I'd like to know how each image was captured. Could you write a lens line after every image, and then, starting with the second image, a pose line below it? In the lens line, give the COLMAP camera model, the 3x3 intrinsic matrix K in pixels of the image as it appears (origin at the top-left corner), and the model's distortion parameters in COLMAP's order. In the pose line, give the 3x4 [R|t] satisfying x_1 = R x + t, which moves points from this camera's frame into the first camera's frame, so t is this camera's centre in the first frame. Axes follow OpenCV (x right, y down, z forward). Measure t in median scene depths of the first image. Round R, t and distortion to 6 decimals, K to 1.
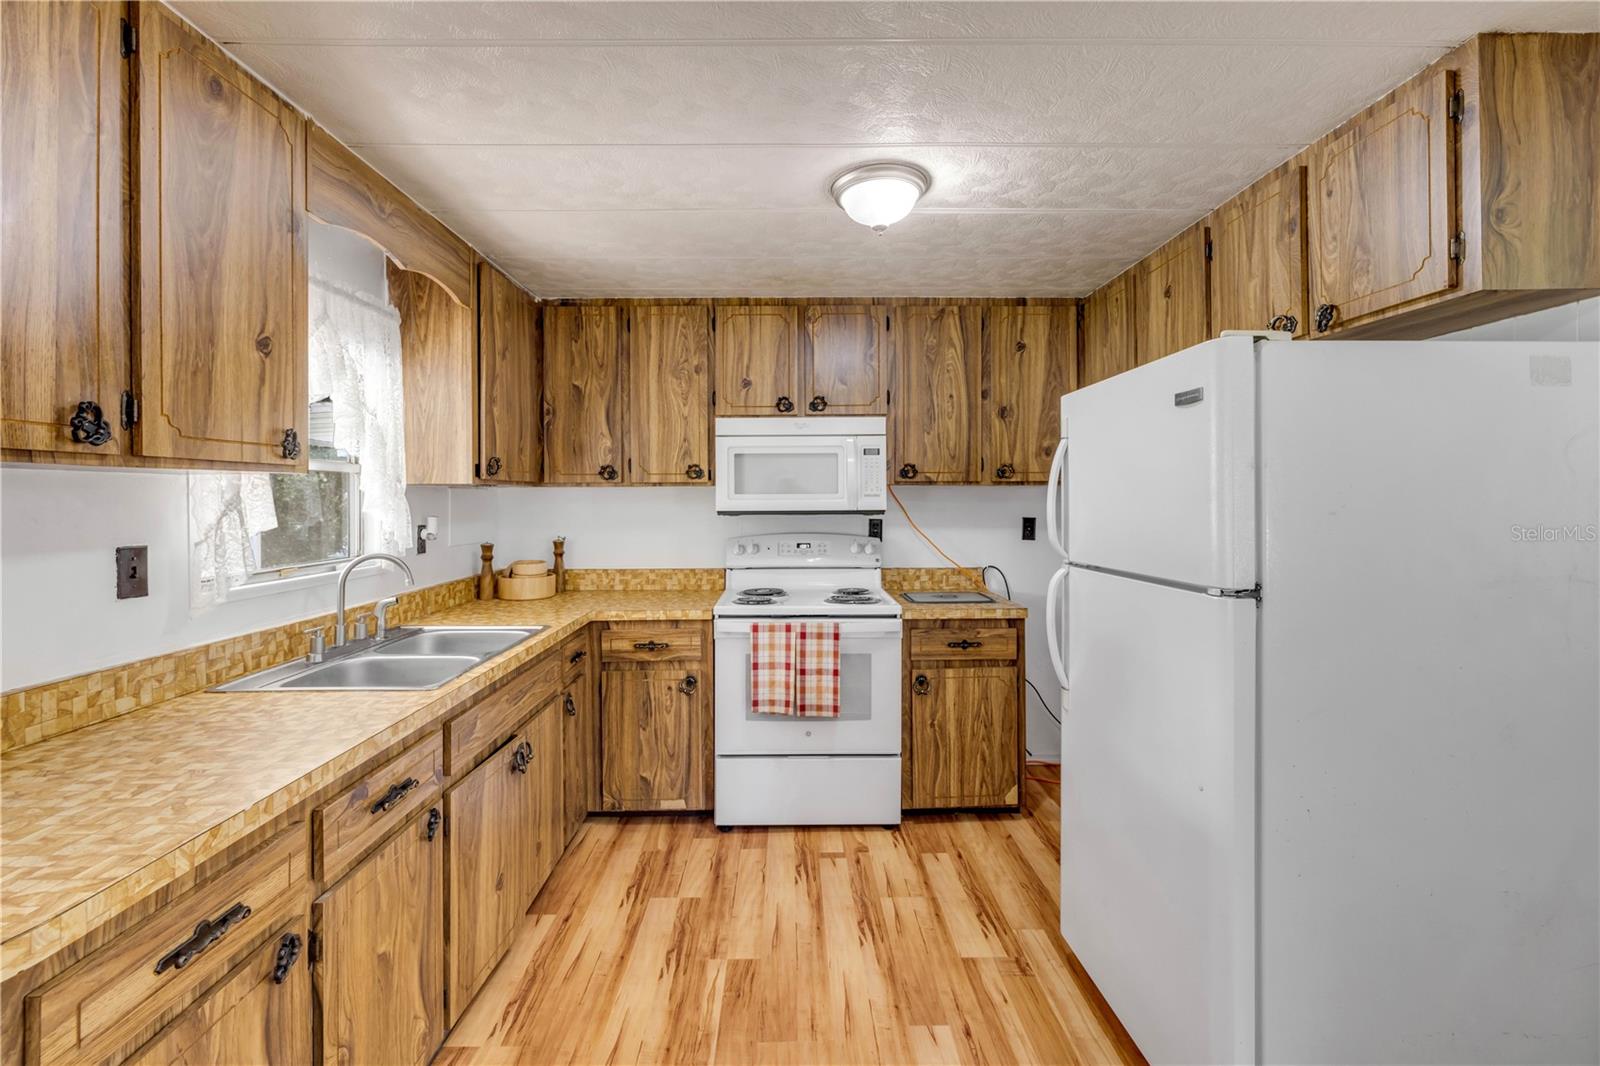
lens RADIAL K [[686.8, 0, 795.6], [0, 686.8, 498.6], [0, 0, 1]] dist [-0.003443, 0.000674]
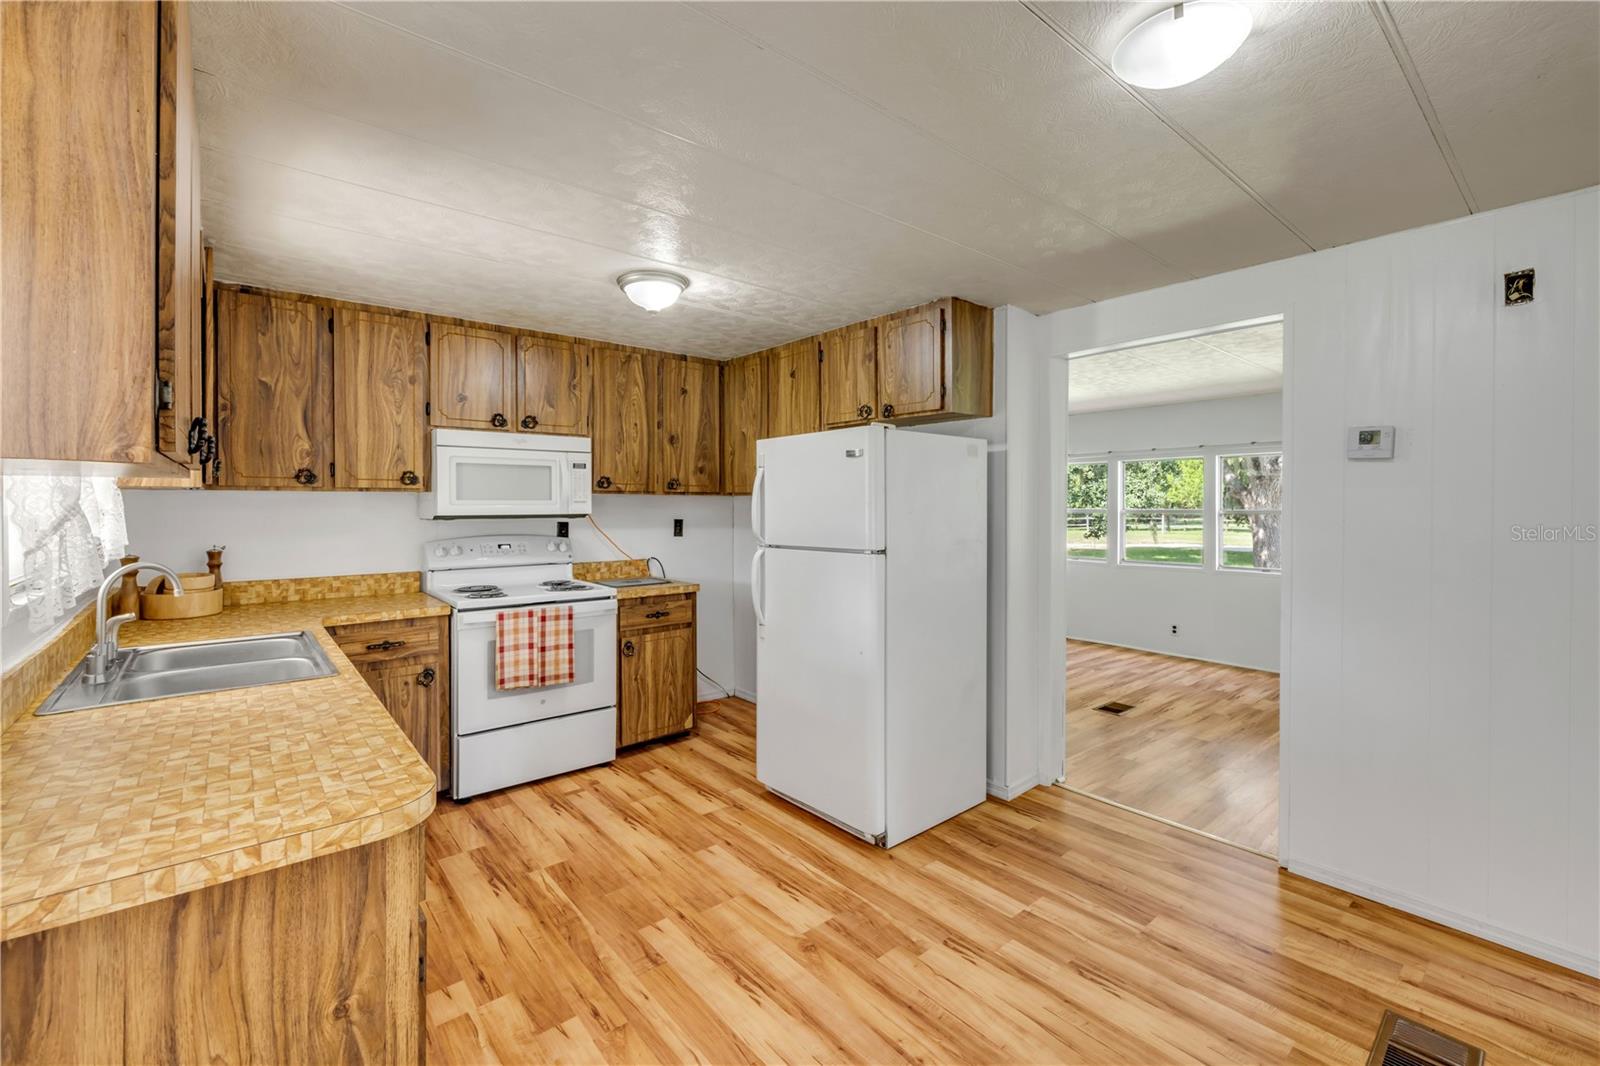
lens RADIAL K [[686.8, 0, 800.4], [0, 686.8, 505.4], [0, 0, 1]] dist [-0.003443, 0.000674]
pose [[0.772255, 0.002853, 0.635307, -0.387356], [-0.003861, 0.999993, 0.000203, -0.000291], [-0.635301, -0.002610, 0.772260, -0.200018]]
